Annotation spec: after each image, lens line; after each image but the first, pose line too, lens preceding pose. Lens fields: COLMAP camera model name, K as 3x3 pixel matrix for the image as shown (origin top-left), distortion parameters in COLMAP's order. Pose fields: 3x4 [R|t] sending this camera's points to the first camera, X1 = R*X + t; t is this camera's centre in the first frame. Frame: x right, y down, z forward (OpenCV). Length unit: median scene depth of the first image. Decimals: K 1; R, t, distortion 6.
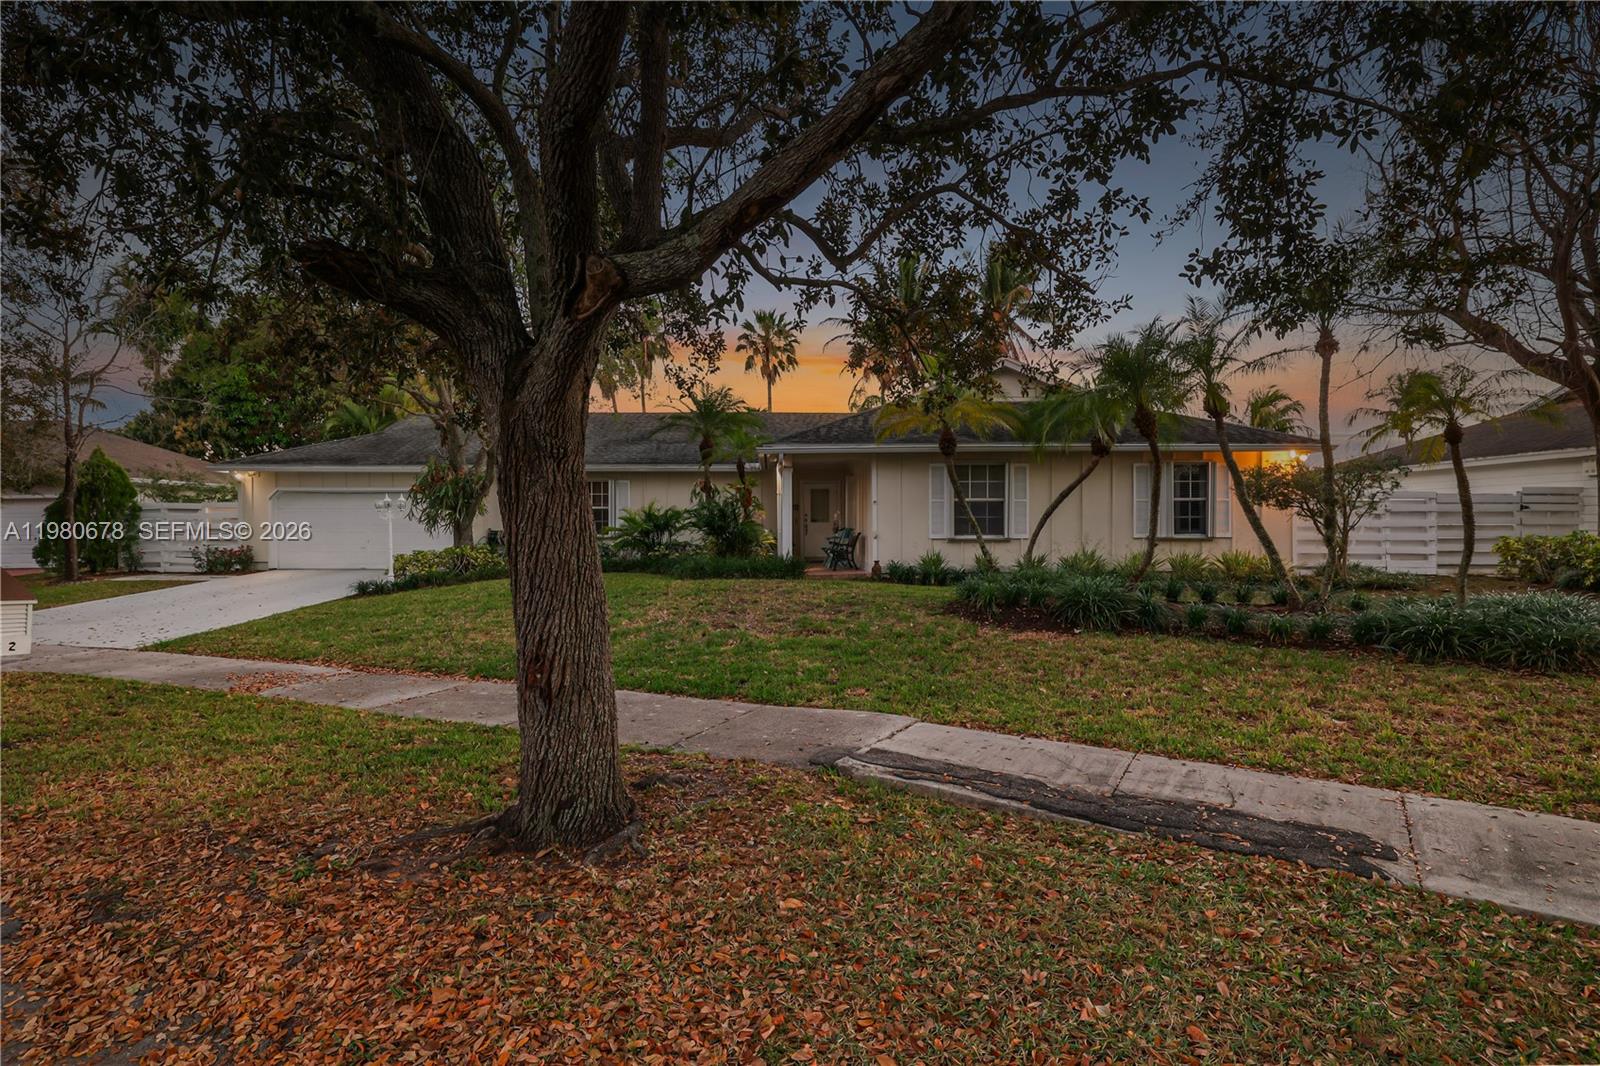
lens RADIAL K [[774.0, 0, 845.6], [0, 774.0, 527.9], [0, 0, 1]] dist [-0.001172, 0.000273]
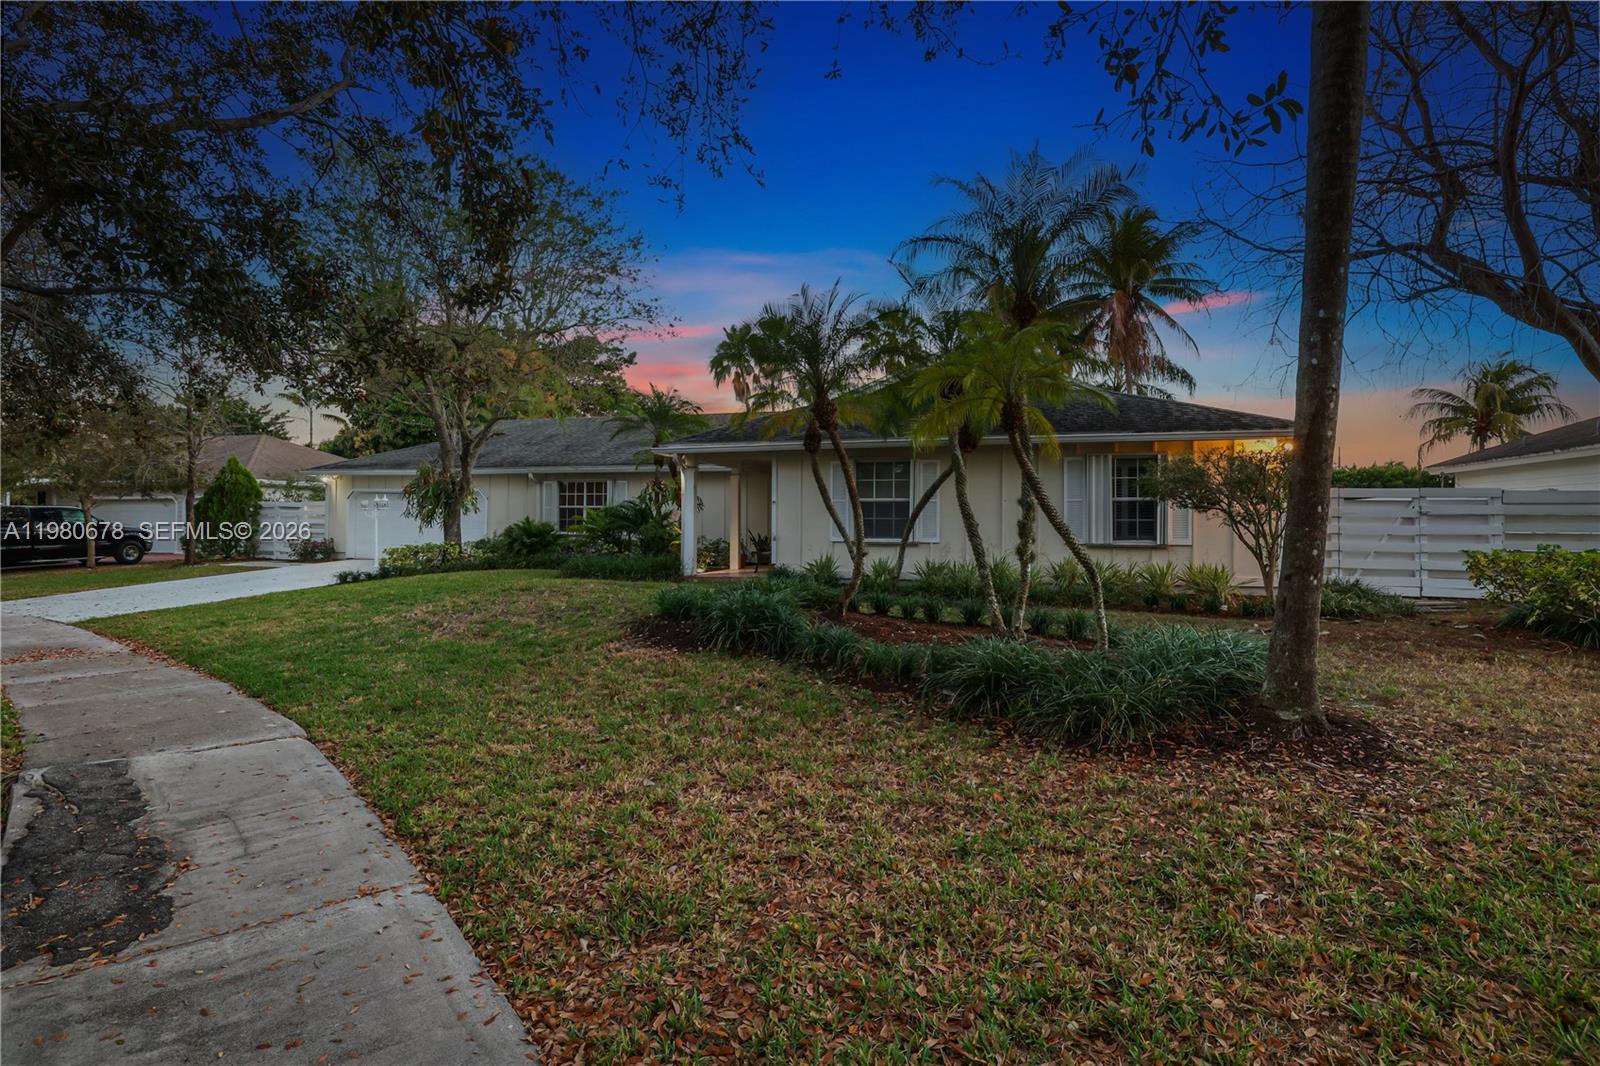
lens RADIAL K [[774.0, 0, 800.3], [0, 774.0, 526.4], [0, 0, 1]] dist [-0.001172, 0.000273]
pose [[0.958536, 0.009645, -0.284810, 0.325813], [-0.009413, 0.999953, 0.002185, -0.005559], [0.284817, 0.000586, 0.958582, 0.089643]]
